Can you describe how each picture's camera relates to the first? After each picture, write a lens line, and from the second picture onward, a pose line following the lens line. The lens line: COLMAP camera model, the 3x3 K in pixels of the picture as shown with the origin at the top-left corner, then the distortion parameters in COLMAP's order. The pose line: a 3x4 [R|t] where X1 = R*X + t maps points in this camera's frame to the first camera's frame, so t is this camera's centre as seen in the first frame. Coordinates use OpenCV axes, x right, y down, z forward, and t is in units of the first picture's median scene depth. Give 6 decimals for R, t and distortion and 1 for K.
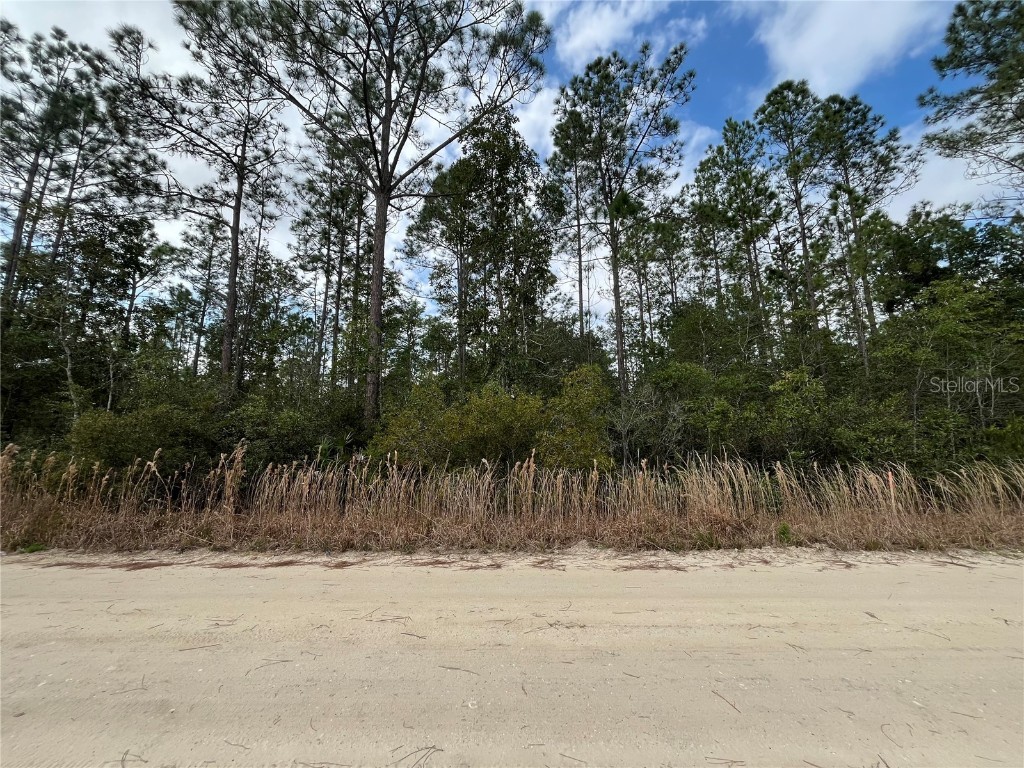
lens RADIAL K [[420.2, 0, 510.6], [0, 420.2, 380.2], [0, 0, 1]] dist [-0.002044, 0.000148]
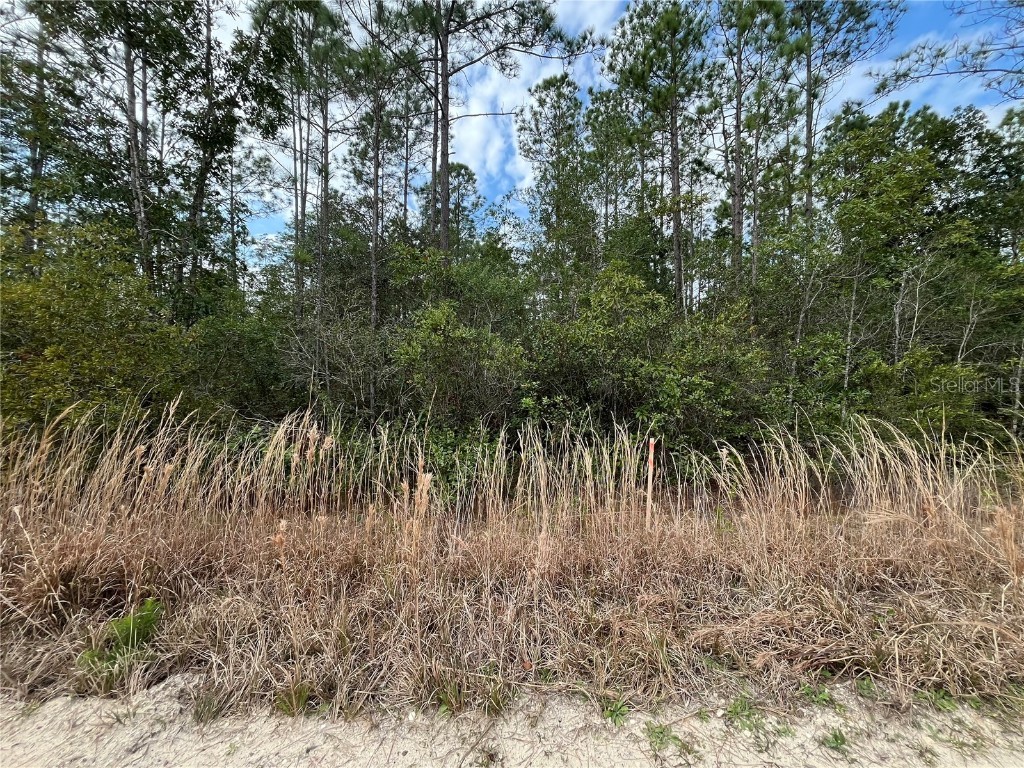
lens RADIAL K [[420.2, 0, 510.6], [0, 420.2, 380.2], [0, 0, 1]] dist [-0.002044, 0.000148]
pose [[0.998655, 0.017133, 0.048935, 0.363702], [-0.025775, 0.982988, 0.181854, 0.022926], [-0.044987, -0.182871, 0.982107, 0.251676]]
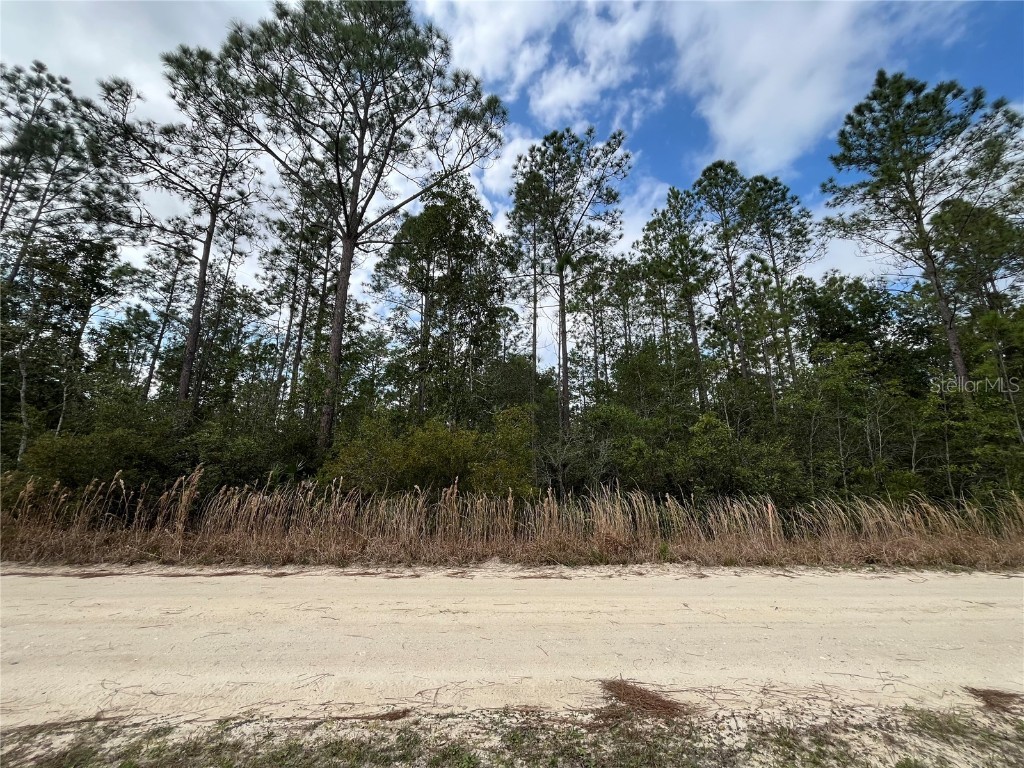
lens RADIAL K [[420.2, 0, 510.6], [0, 420.2, 380.2], [0, 0, 1]] dist [-0.002044, 0.000148]
pose [[0.996515, 0.038357, 0.074076, 0.042528], [-0.032497, 0.996364, -0.078762, -0.007468], [-0.076828, 0.076080, 0.994137, -0.081651]]
